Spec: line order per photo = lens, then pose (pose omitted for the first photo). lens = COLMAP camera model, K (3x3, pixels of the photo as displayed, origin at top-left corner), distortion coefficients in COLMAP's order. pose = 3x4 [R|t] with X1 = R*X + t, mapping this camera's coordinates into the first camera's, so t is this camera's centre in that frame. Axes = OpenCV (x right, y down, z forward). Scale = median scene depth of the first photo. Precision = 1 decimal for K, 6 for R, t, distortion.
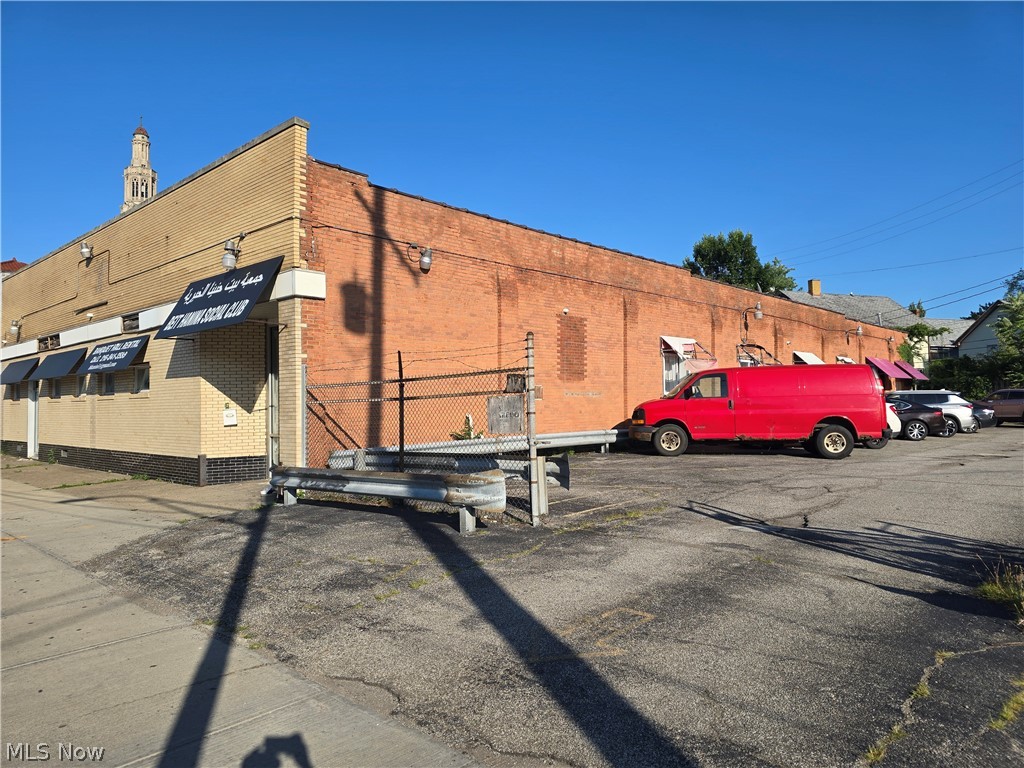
lens RADIAL K [[684.6, 0, 513.9], [0, 684.6, 373.1], [0, 0, 1]] dist [0.073996, -0.068159]
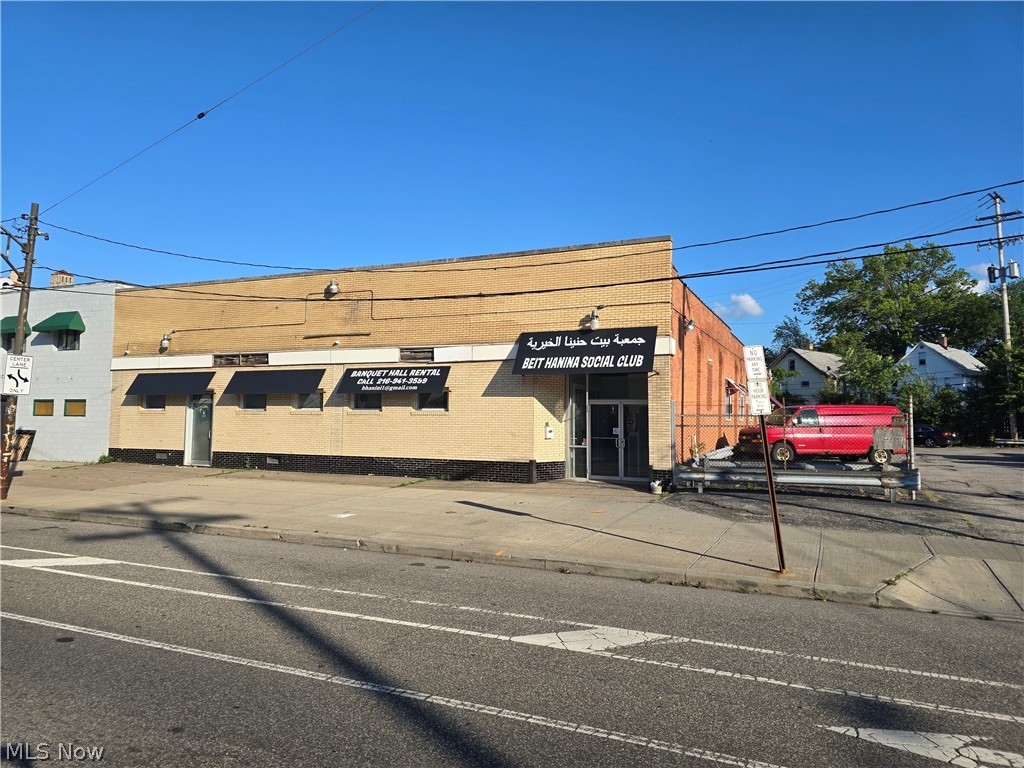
lens RADIAL K [[684.6, 0, 505.1], [0, 684.6, 371.4], [0, 0, 1]] dist [0.073996, -0.068159]
pose [[0.949935, 0.044943, 0.309198, -0.842247], [-0.037942, 0.998870, -0.028621, -0.013703], [-0.310135, 0.015457, 0.950567, -0.234441]]
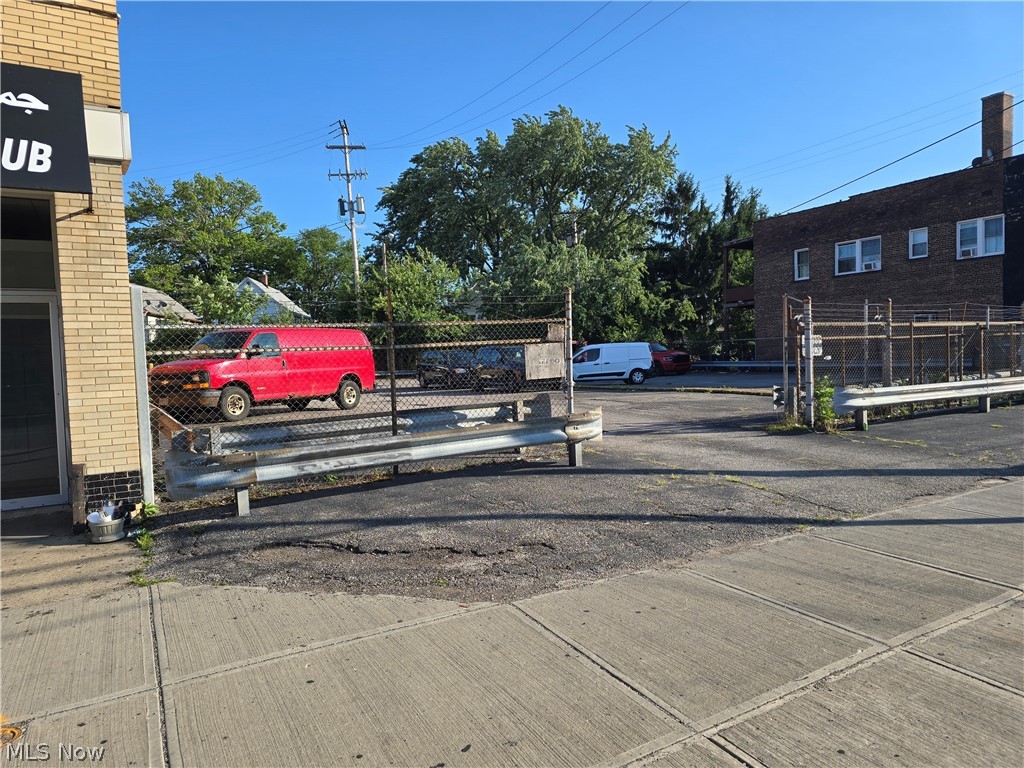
lens RADIAL K [[684.6, 0, 519.2], [0, 684.6, 383.4], [0, 0, 1]] dist [0.073996, -0.068159]
pose [[0.278761, -0.031969, 0.959828, -0.582045], [-0.017114, 0.999122, 0.038248, 0.030162], [-0.960208, -0.027088, 0.277969, 0.401166]]
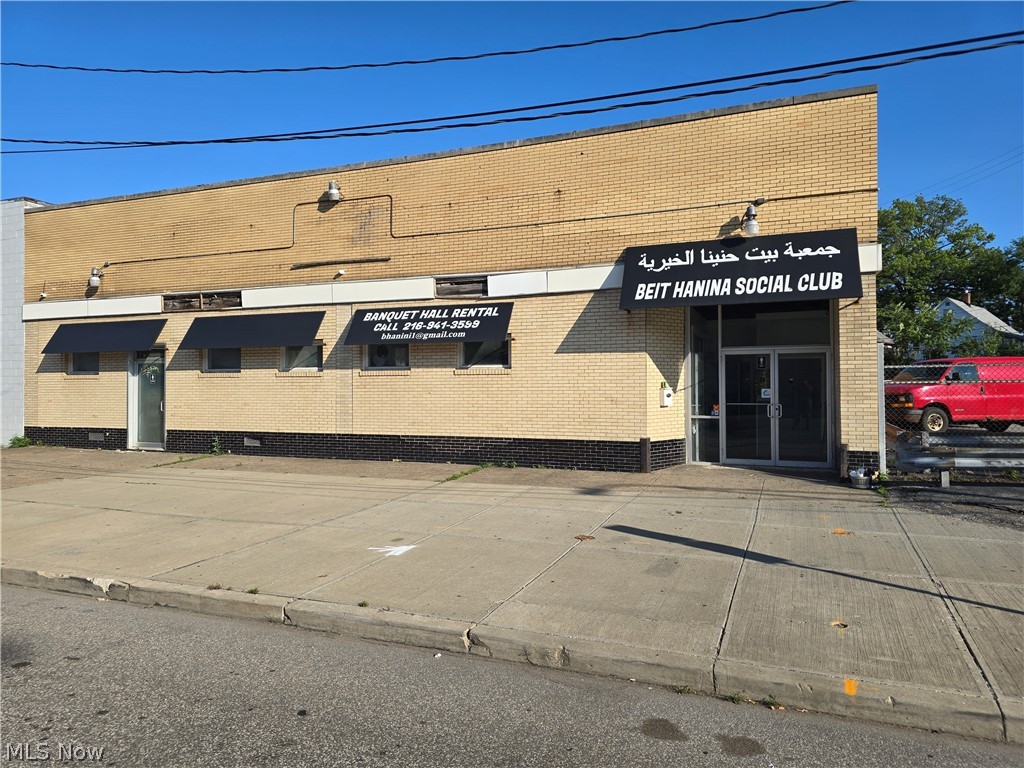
lens RADIAL K [[684.6, 0, 510.4], [0, 684.6, 378.3], [0, 0, 1]] dist [0.073996, -0.068159]
pose [[0.935764, 0.016947, 0.352219, -0.853898], [-0.026993, 0.999356, 0.023629, 0.020958], [-0.351591, -0.031619, 0.935619, 0.201755]]
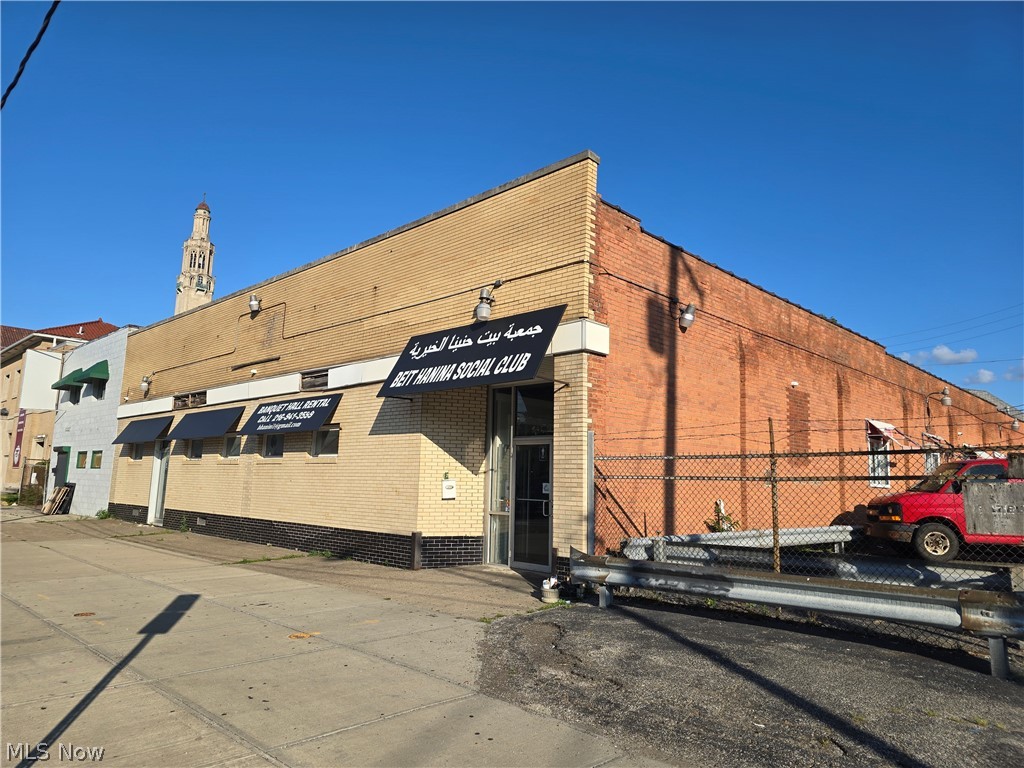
lens RADIAL K [[684.6, 0, 503.4], [0, 684.6, 378.7], [0, 0, 1]] dist [0.073996, -0.068159]
pose [[0.998362, 0.037913, -0.042850, -0.285419], [-0.042333, 0.993308, -0.107455, 0.013960], [0.038489, 0.109092, 0.993286, 0.118885]]
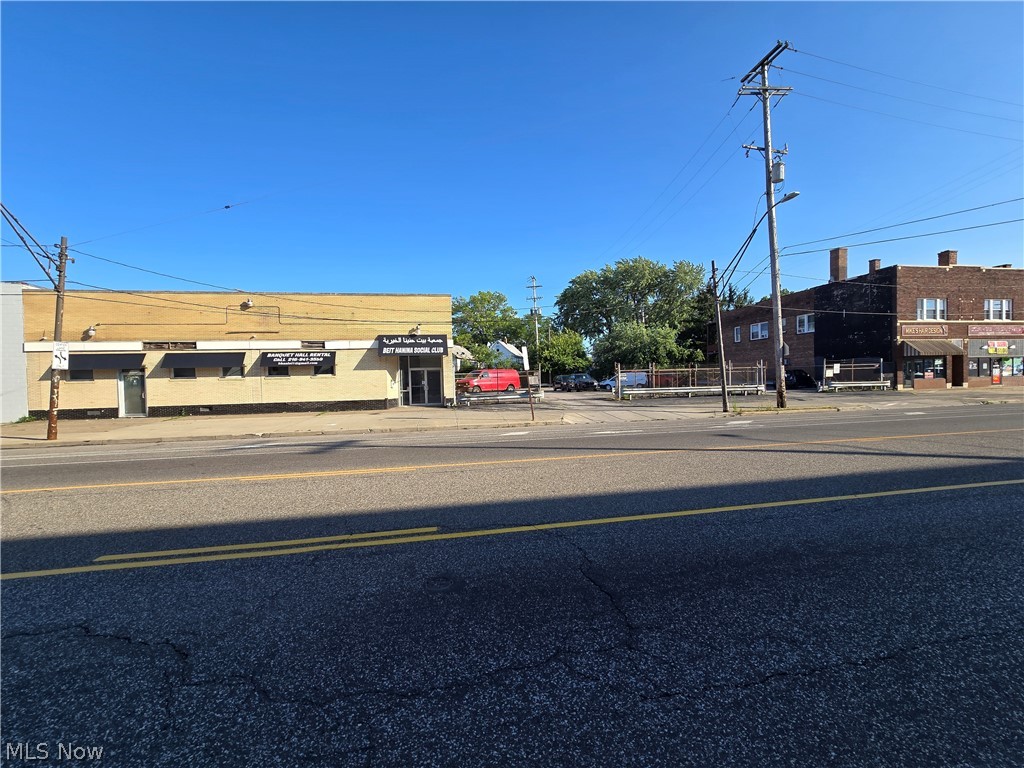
lens RADIAL K [[417.8, 0, 508.7], [0, 417.8, 386.7], [0, 0, 1]] dist [-0.005700, 0.001592]
pose [[0.605475, -0.012406, 0.795768, -1.350603], [-0.020665, 0.999296, 0.031302, 0.009533], [-0.795596, -0.035397, 0.604793, -0.359556]]
